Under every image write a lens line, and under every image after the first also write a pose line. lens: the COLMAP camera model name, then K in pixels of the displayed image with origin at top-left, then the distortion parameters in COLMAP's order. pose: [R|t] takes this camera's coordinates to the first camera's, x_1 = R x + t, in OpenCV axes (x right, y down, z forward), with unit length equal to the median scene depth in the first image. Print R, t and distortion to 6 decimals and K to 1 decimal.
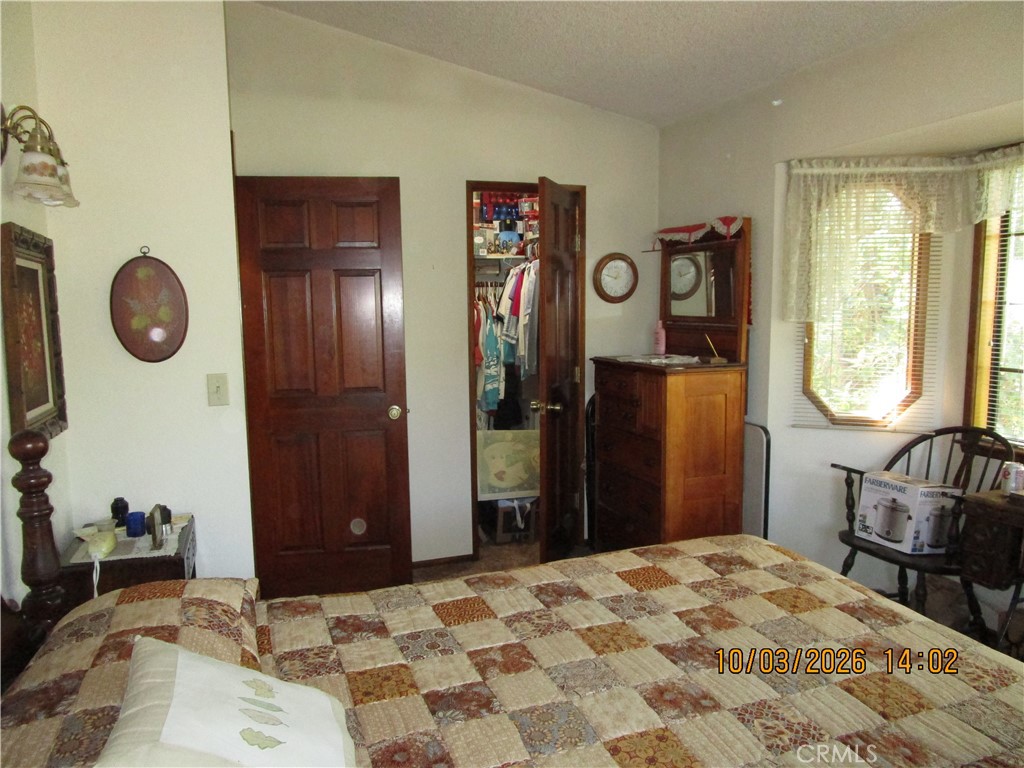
lens RADIAL K [[736.8, 0, 508.7], [0, 736.8, 383.0], [0, 0, 1]] dist [-0.014566, -0.003548]
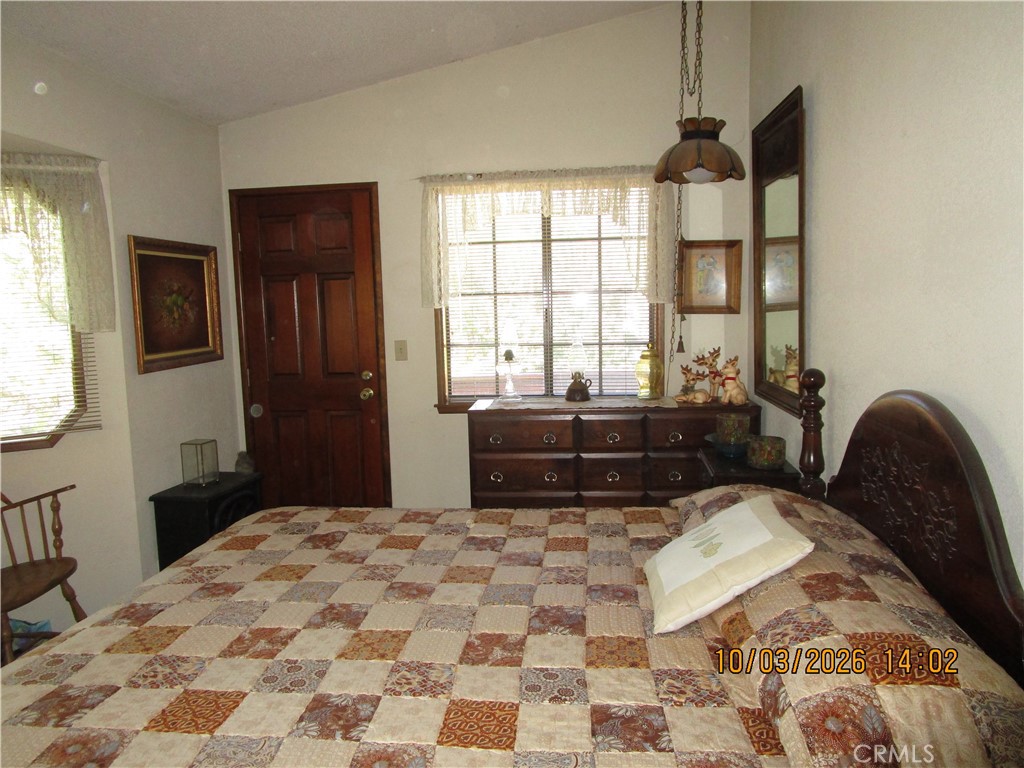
lens RADIAL K [[736.8, 0, 508.7], [0, 736.8, 383.0], [0, 0, 1]] dist [-0.014566, -0.003548]
pose [[-0.899675, -0.013395, 0.436356, -0.252187], [0.086381, 0.974305, 0.208010, -0.101064], [-0.427930, 0.224834, -0.875400, 0.986733]]
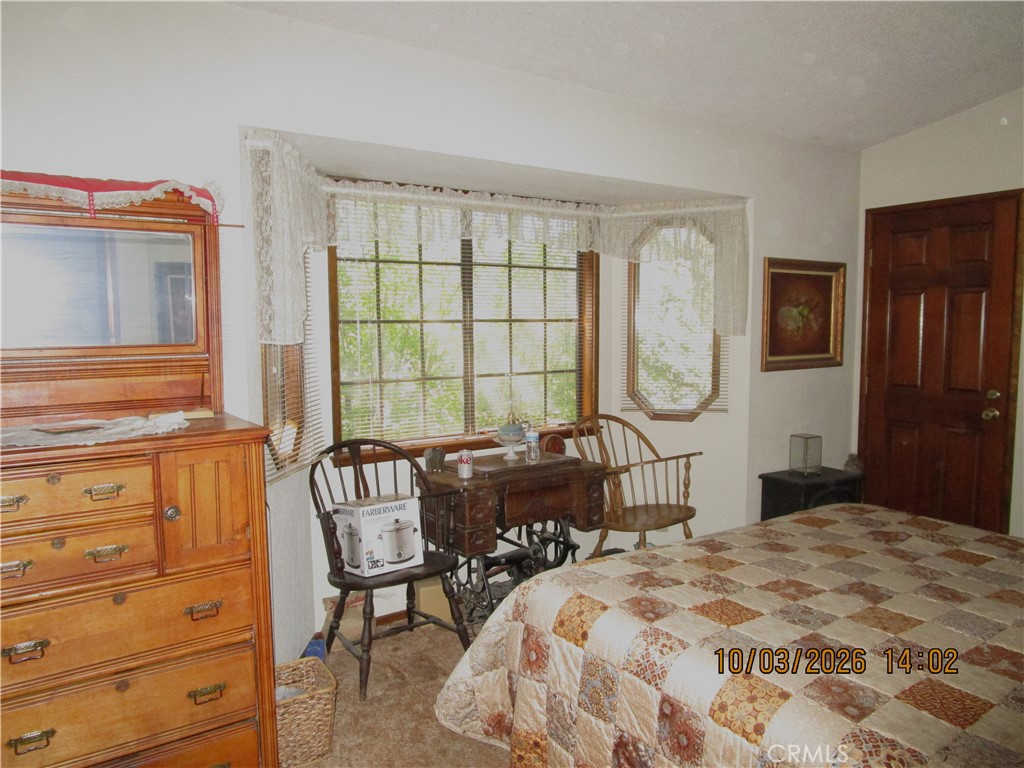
lens RADIAL K [[736.8, 0, 508.7], [0, 736.8, 383.0], [0, 0, 1]] dist [-0.014566, -0.003548]
pose [[-0.254619, -0.071148, 0.964421, -0.430579], [0.114675, 0.988032, 0.103166, -0.102476], [-0.960218, 0.136863, -0.243412, 1.020900]]
